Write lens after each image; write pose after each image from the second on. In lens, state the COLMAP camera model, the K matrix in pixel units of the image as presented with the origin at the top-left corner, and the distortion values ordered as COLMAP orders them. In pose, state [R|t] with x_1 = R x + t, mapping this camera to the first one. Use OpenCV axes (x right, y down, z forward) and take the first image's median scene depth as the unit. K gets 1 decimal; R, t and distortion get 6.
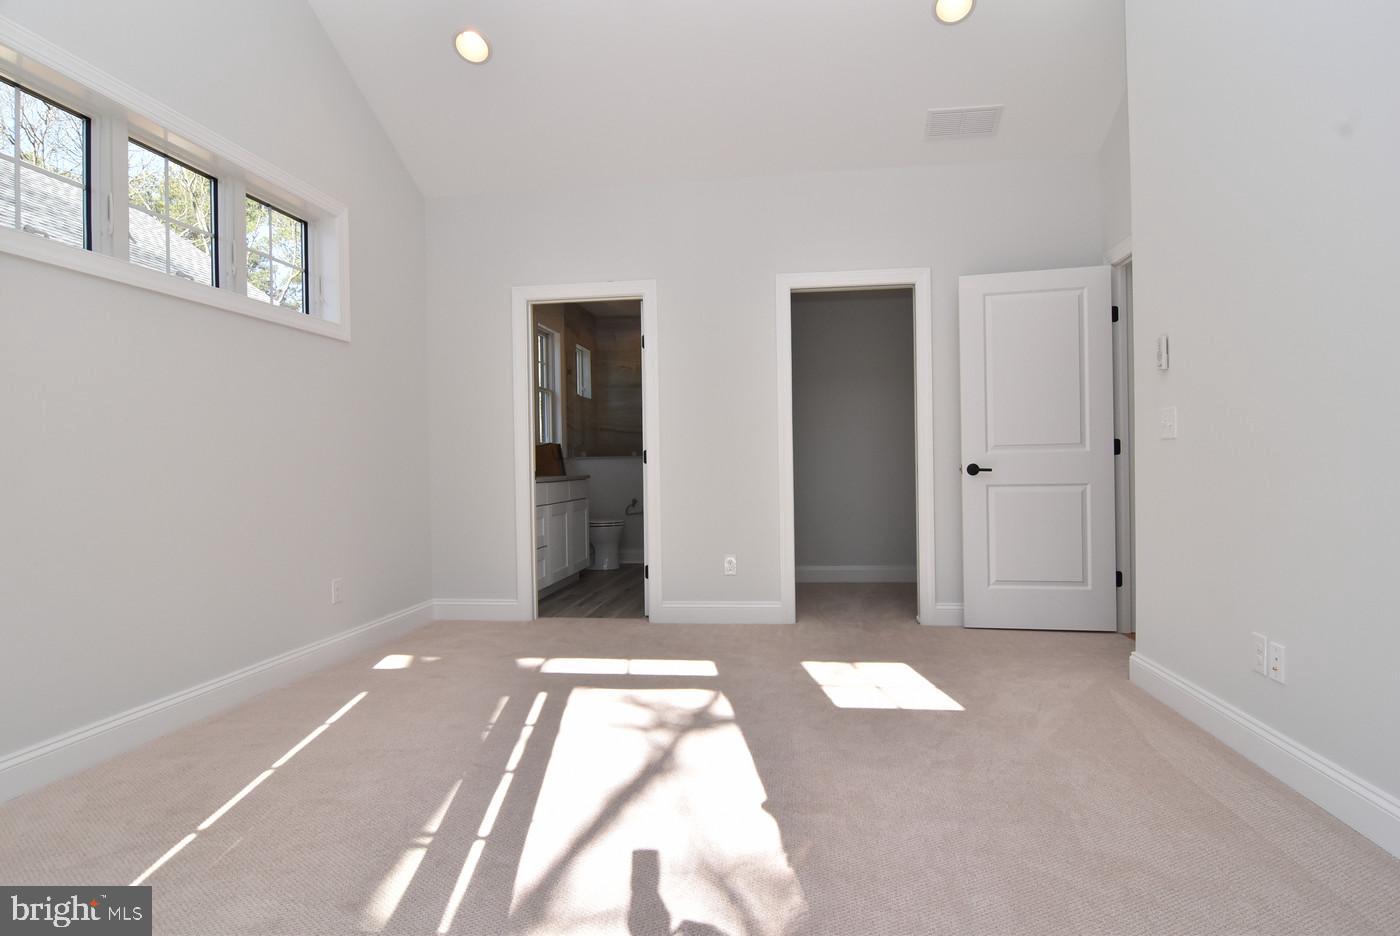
lens RADIAL K [[754.6, 0, 702.5], [0, 754.6, 464.6], [0, 0, 1]] dist [-0.010177, -0.007441]
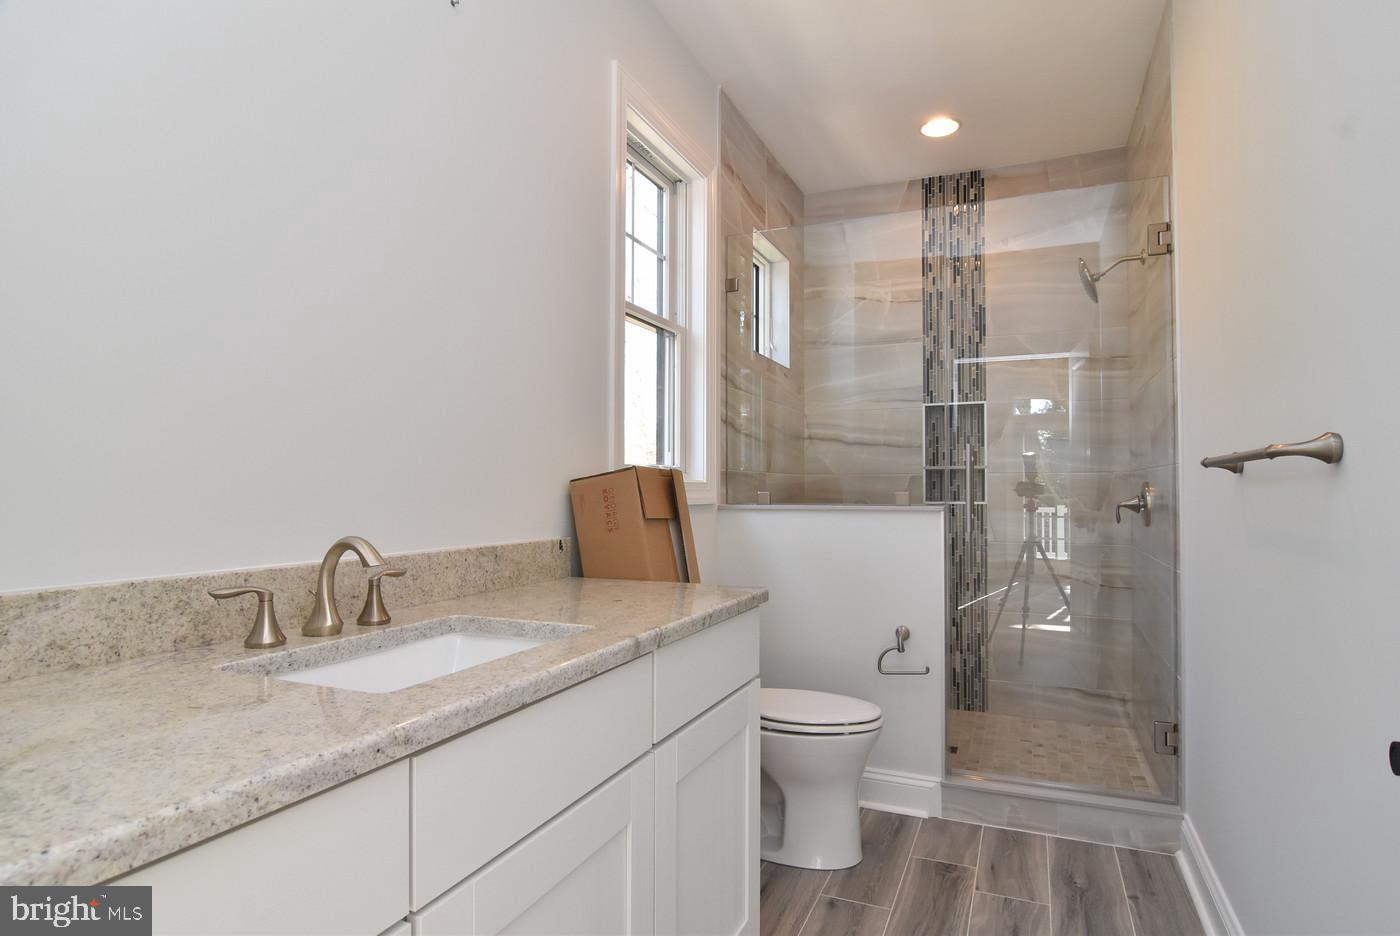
lens RADIAL K [[754.6, 0, 702.8], [0, 754.6, 472.5], [0, 0, 1]] dist [-0.010177, -0.007441]
pose [[0.963649, 0.015856, -0.266701, -0.086913], [-0.022444, 0.999513, -0.021669, -0.017741], [0.266227, 0.026867, 0.963536, 0.630598]]
